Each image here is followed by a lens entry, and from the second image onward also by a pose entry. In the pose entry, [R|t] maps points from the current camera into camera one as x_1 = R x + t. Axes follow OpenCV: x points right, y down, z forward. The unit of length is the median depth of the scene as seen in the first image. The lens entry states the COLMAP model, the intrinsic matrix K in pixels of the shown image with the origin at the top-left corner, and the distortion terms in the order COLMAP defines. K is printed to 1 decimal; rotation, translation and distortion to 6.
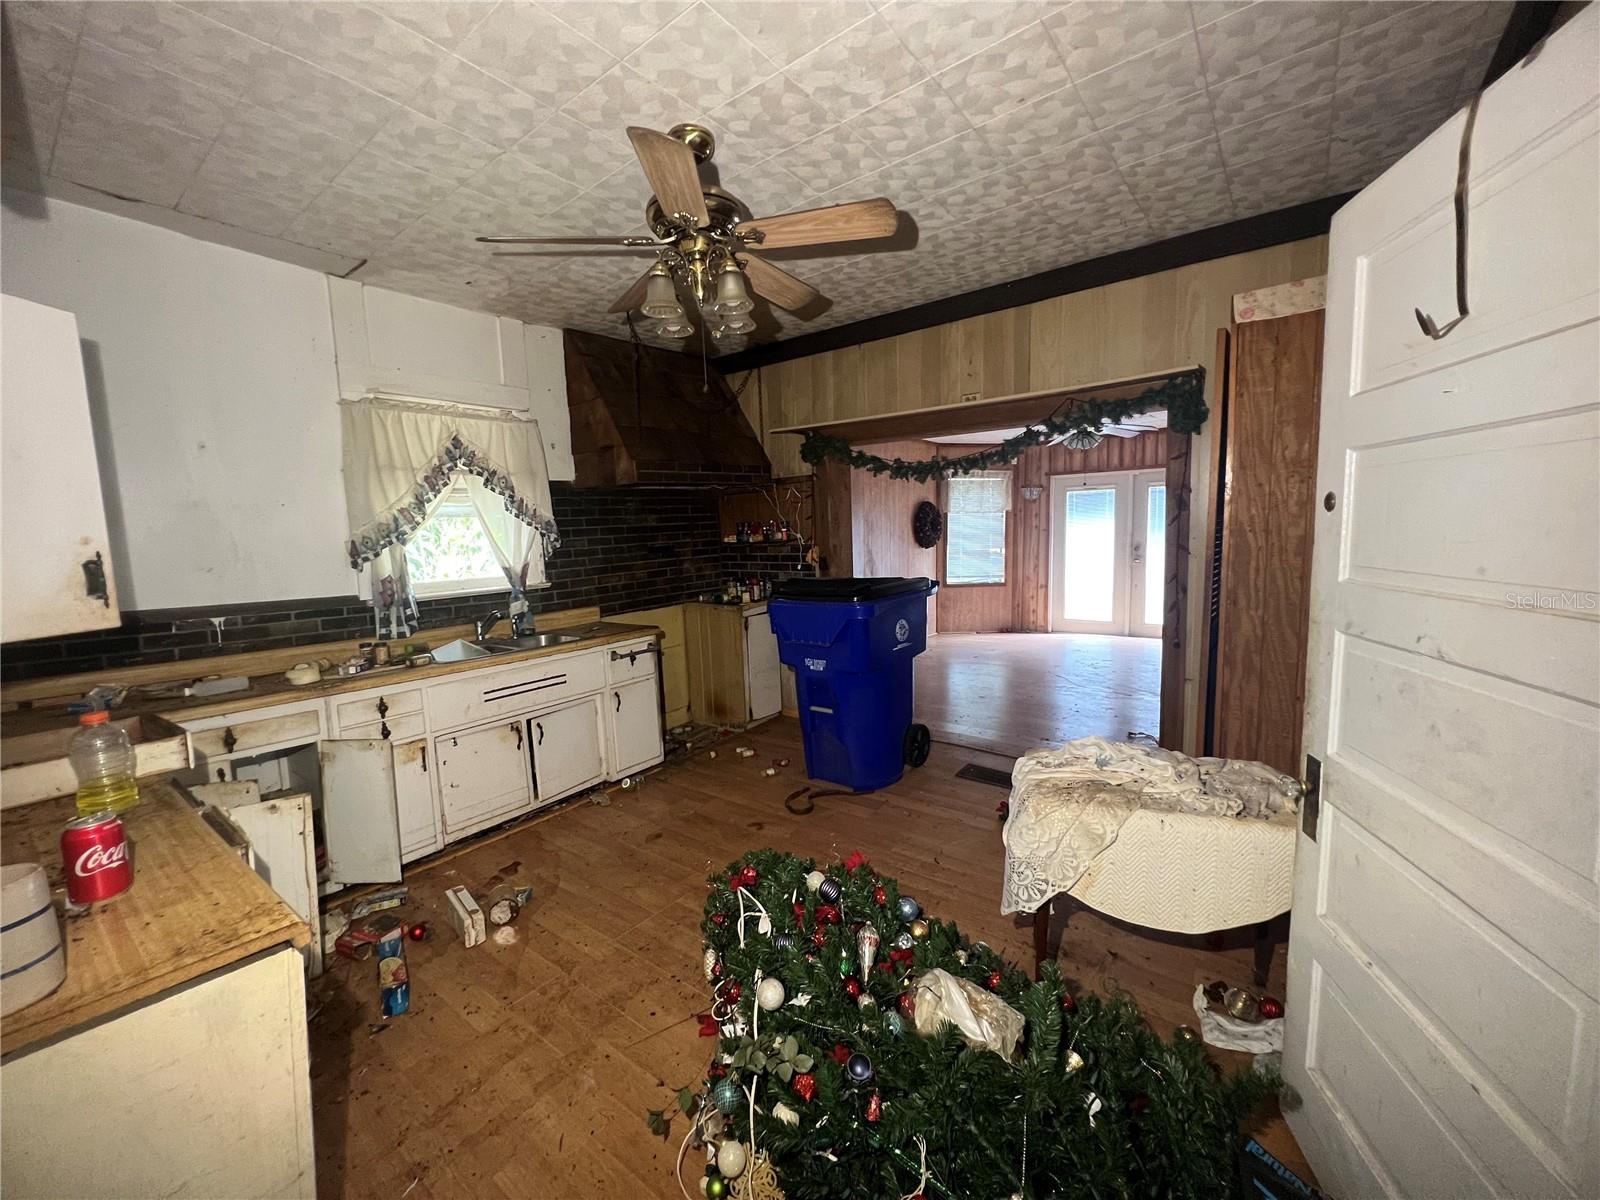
lens RADIAL K [[644.8, 0, 794.8], [0, 644.8, 600.3], [0, 0, 1]] dist [0.001239, 0.000267]
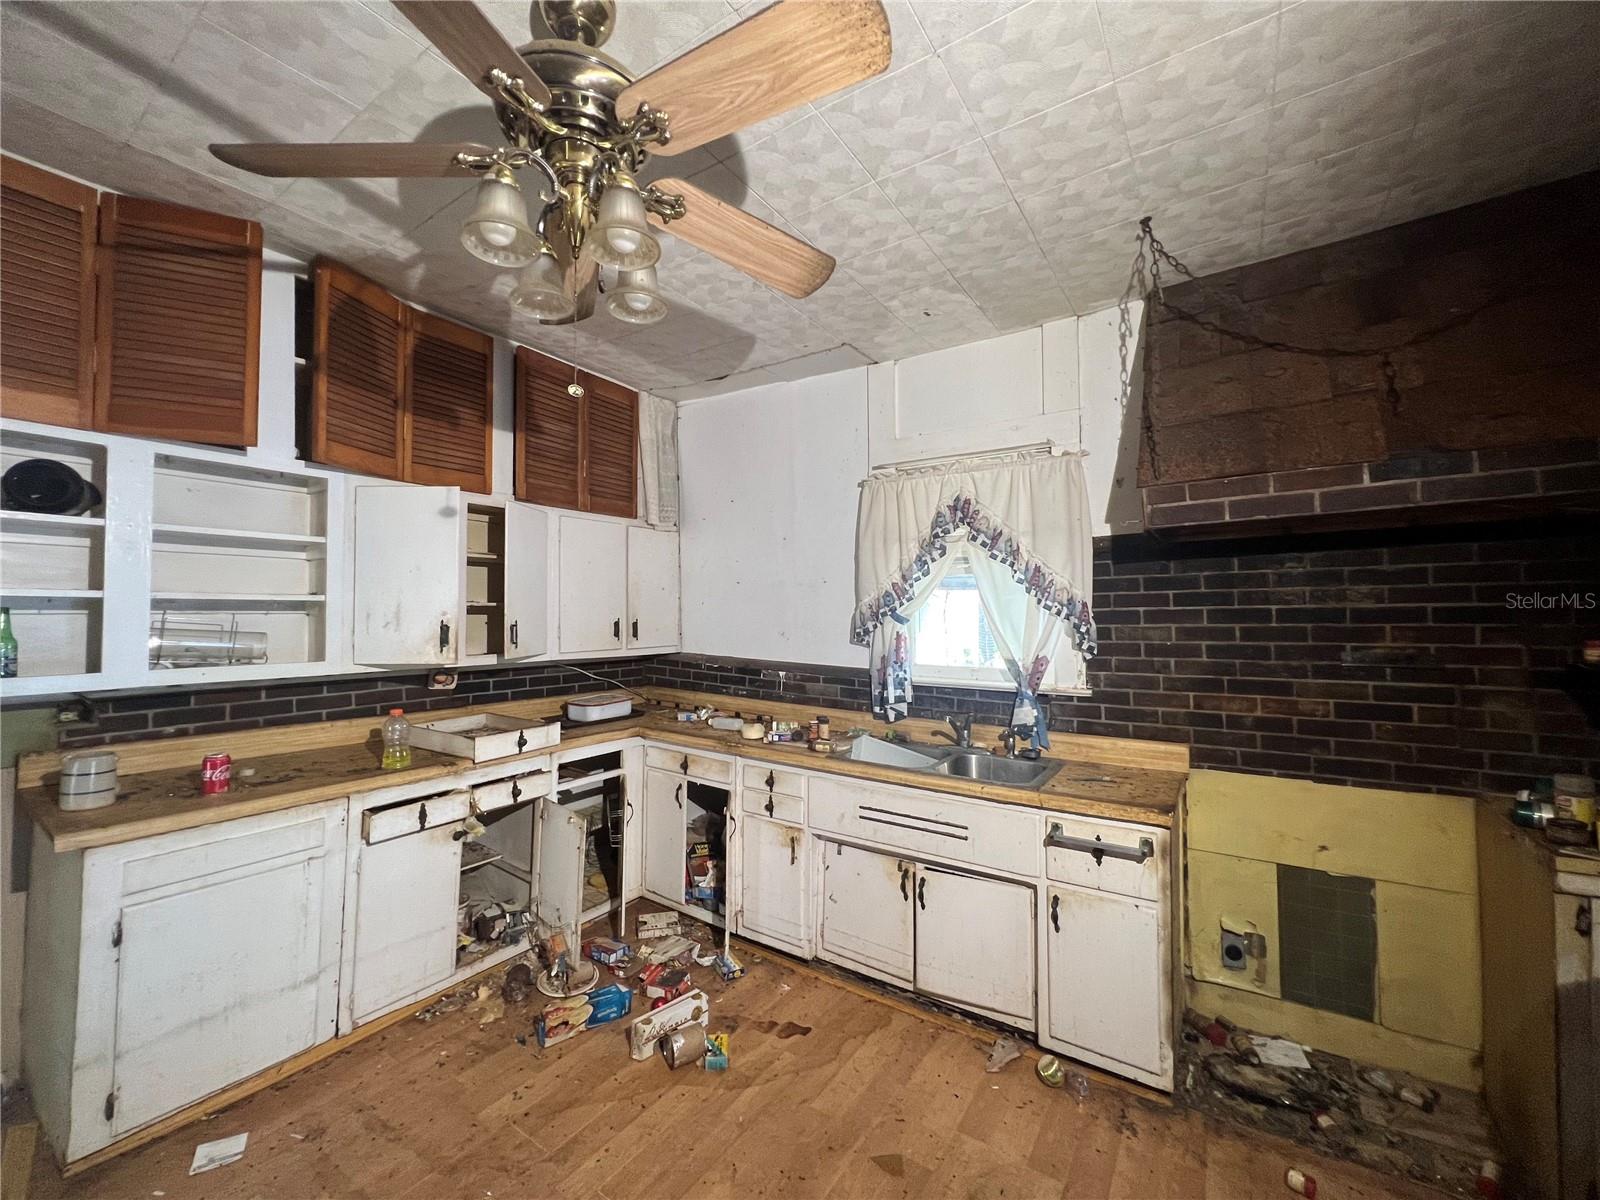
lens RADIAL K [[644.8, 0, 794.8], [0, 644.8, 600.3], [0, 0, 1]] dist [0.001239, 0.000267]
pose [[0.065942, 0.022928, -0.997560, 0.220222], [-0.114773, 0.993275, 0.015242, -0.081243], [0.991201, 0.113488, 0.068130, 0.560121]]
